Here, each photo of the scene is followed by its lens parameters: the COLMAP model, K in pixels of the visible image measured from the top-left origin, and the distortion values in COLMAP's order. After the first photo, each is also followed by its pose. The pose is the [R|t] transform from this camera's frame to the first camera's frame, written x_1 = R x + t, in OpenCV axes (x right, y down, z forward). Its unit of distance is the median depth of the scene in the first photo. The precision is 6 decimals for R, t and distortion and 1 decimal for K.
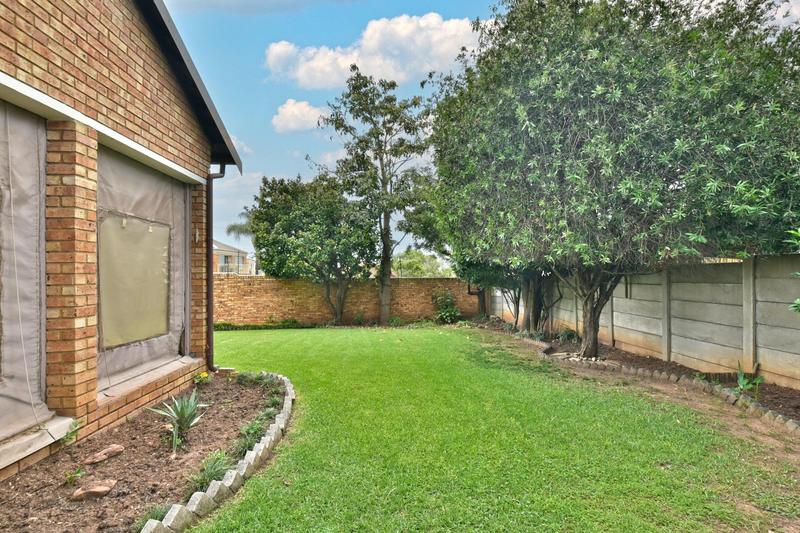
lens RADIAL K [[378.7, 0, 399.6], [0, 378.7, 274.4], [0, 0, 1]] dist [0.000102, 0.000594]
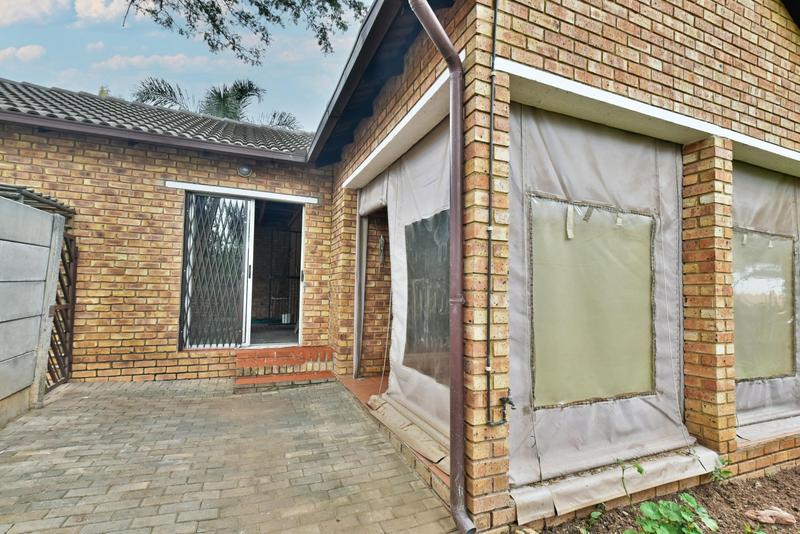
lens RADIAL K [[365.1, 0, 397.8], [0, 365.1, 273.9], [0, 0, 1]] dist [-0.000206, 0.000318]
pose [[0.334064, -0.036157, -0.941857, -0.266091], [-0.026389, 0.998513, -0.047692, 0.007422], [0.942181, 0.040787, 0.332614, -0.043900]]
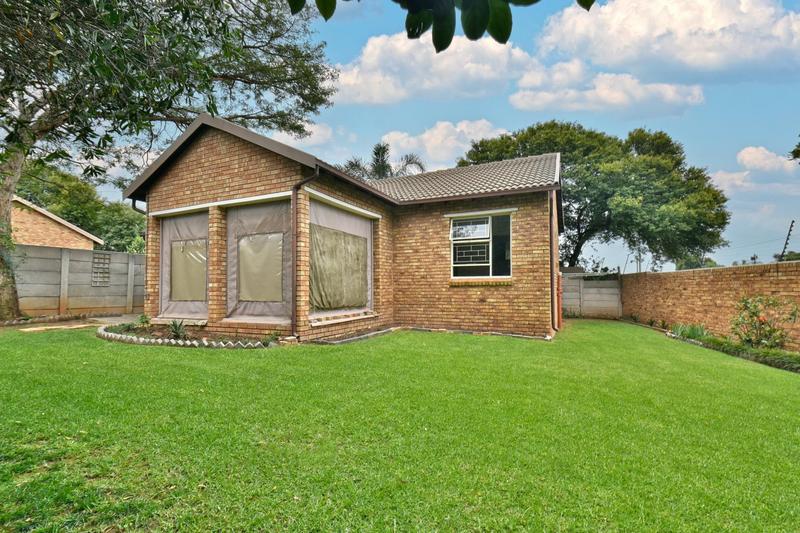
lens RADIAL K [[365.1, 0, 404.2], [0, 365.1, 276.1], [0, 0, 1]] dist [-0.000206, 0.000318]
pose [[-0.446487, -0.026803, -0.894388, 0.772033], [0.007482, 0.999404, -0.033685, 0.163155], [0.894759, -0.021732, -0.446021, 3.291200]]
